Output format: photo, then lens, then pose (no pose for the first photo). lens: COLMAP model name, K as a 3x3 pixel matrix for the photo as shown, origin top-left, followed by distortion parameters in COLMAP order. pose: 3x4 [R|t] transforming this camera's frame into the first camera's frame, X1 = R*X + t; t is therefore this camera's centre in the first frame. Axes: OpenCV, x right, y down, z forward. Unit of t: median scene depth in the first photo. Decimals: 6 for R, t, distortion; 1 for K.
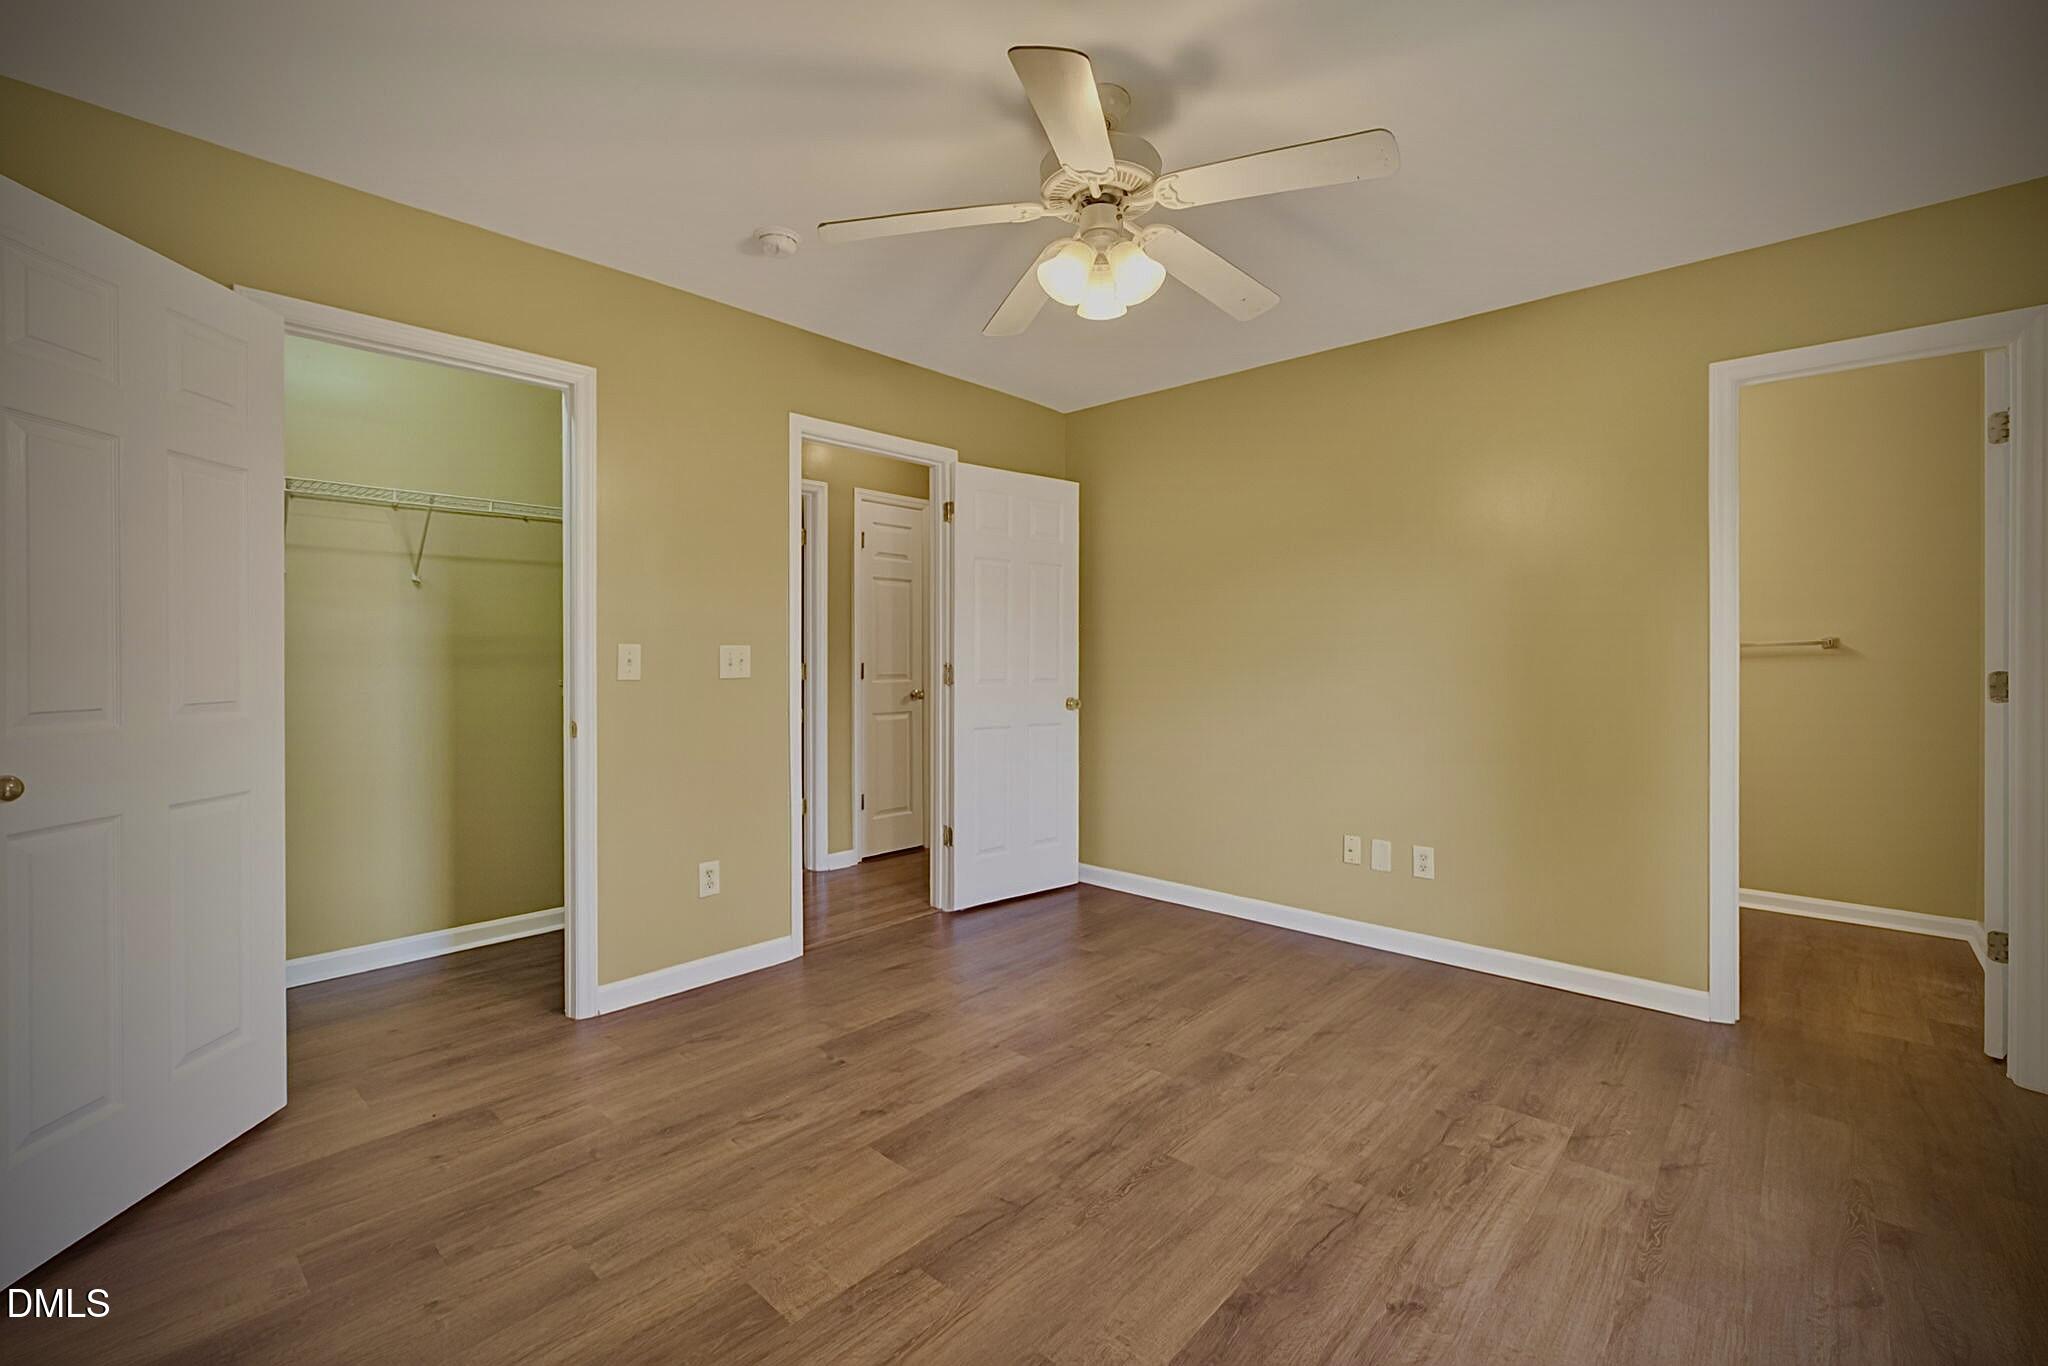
lens RADIAL K [[875.0, 0, 1029.9], [0, 875.0, 654.4], [0, 0, 1]] dist [-0.002537, 0.000187]
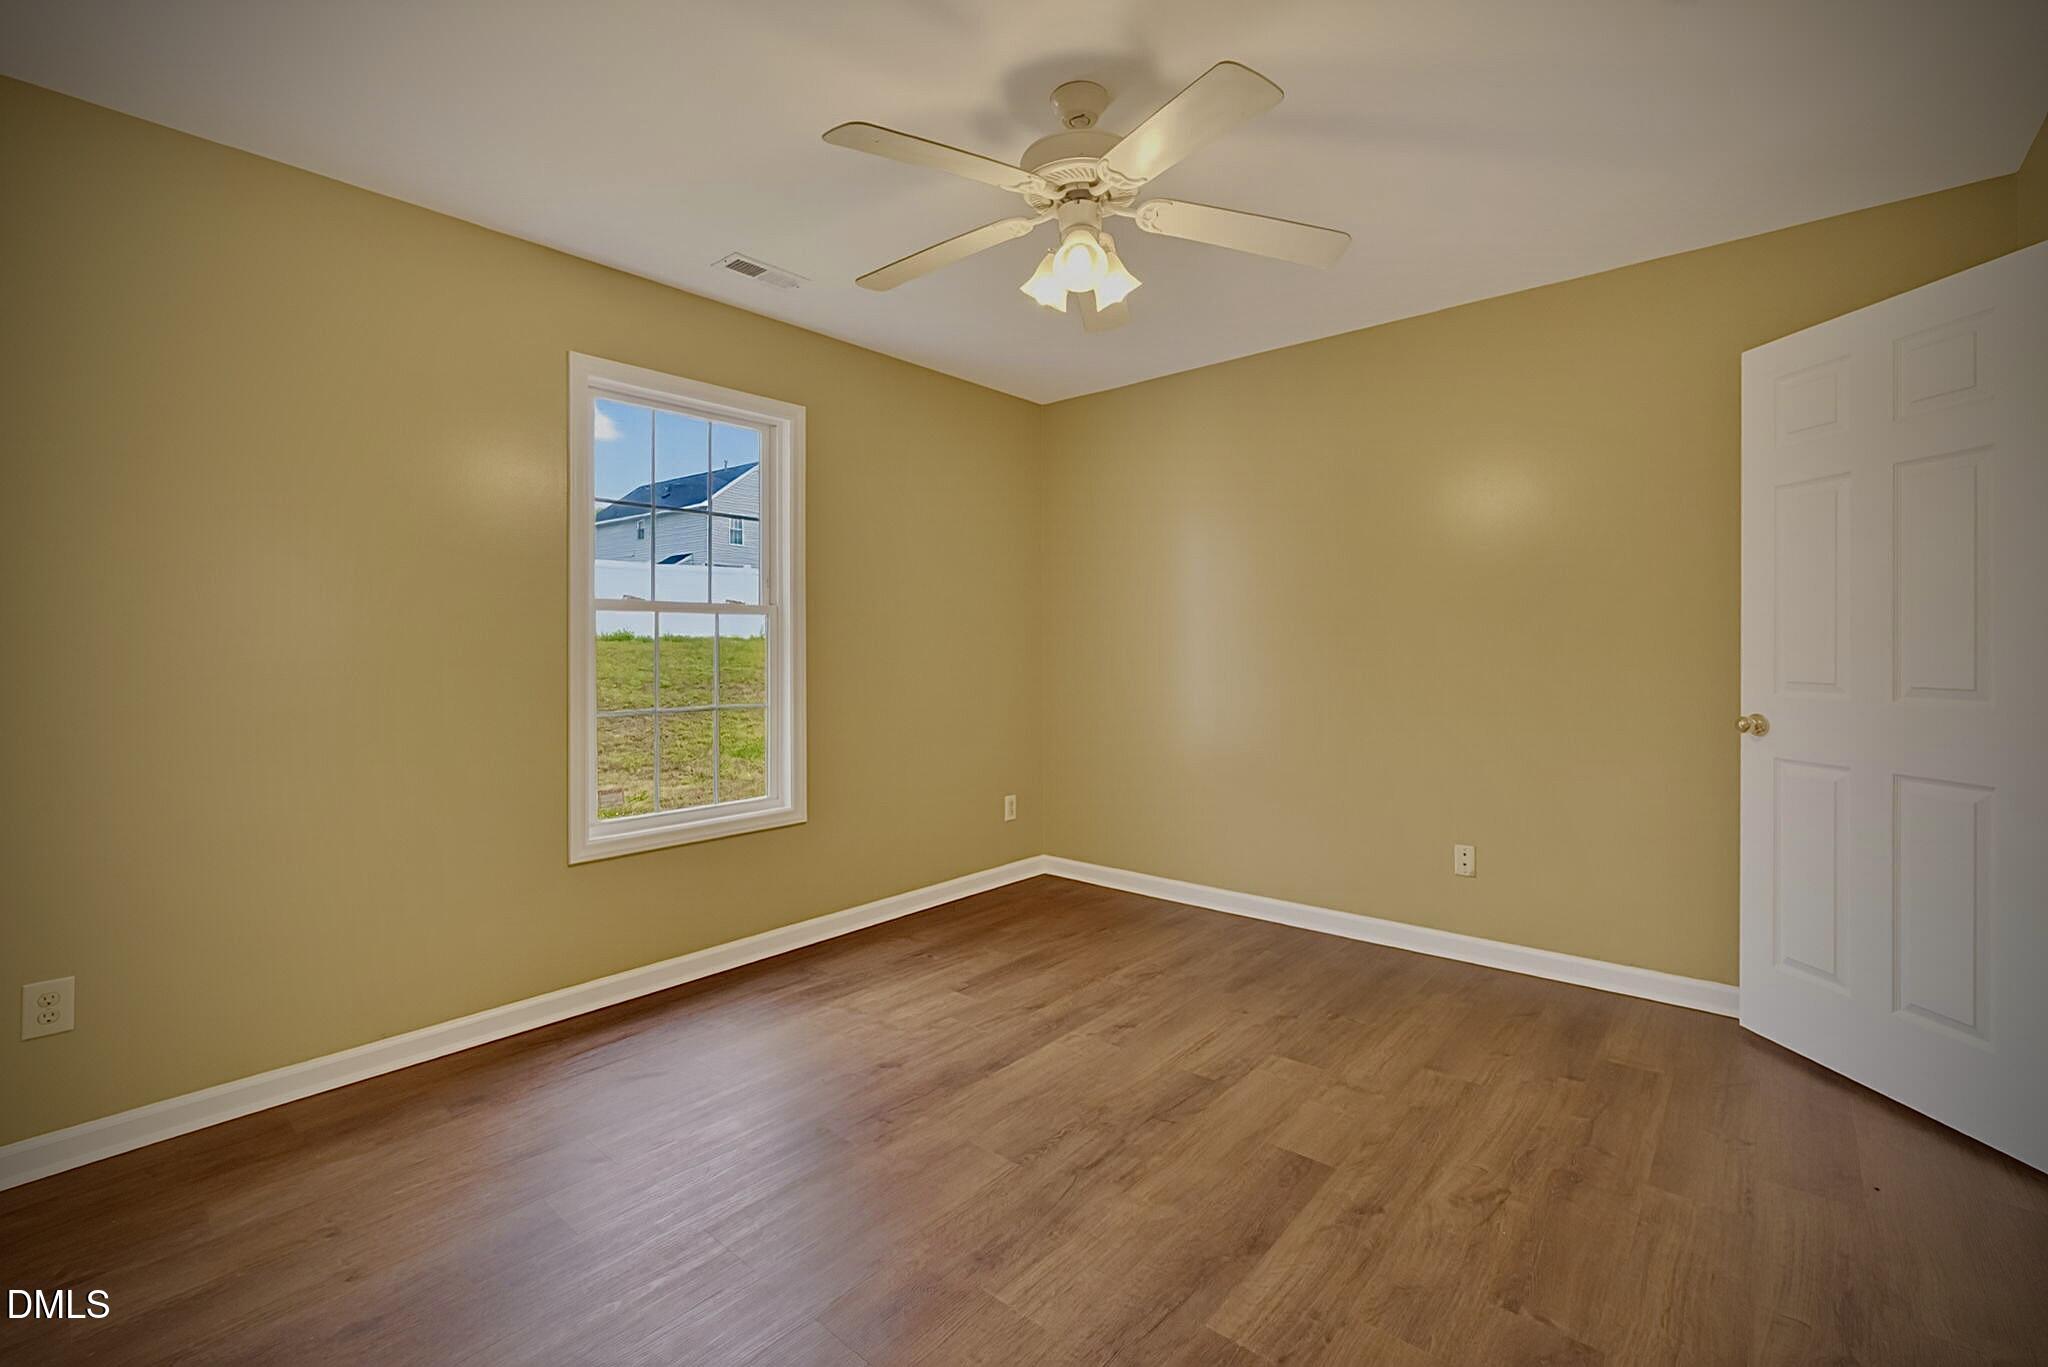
lens RADIAL K [[875.0, 0, 1029.9], [0, 875.0, 654.9], [0, 0, 1]] dist [-0.002537, 0.000187]
pose [[-0.999656, 0.006826, -0.025328, 0.165409], [0.006609, 0.999941, 0.008672, 0.000591], [0.025386, 0.008502, -0.999642, 1.969066]]
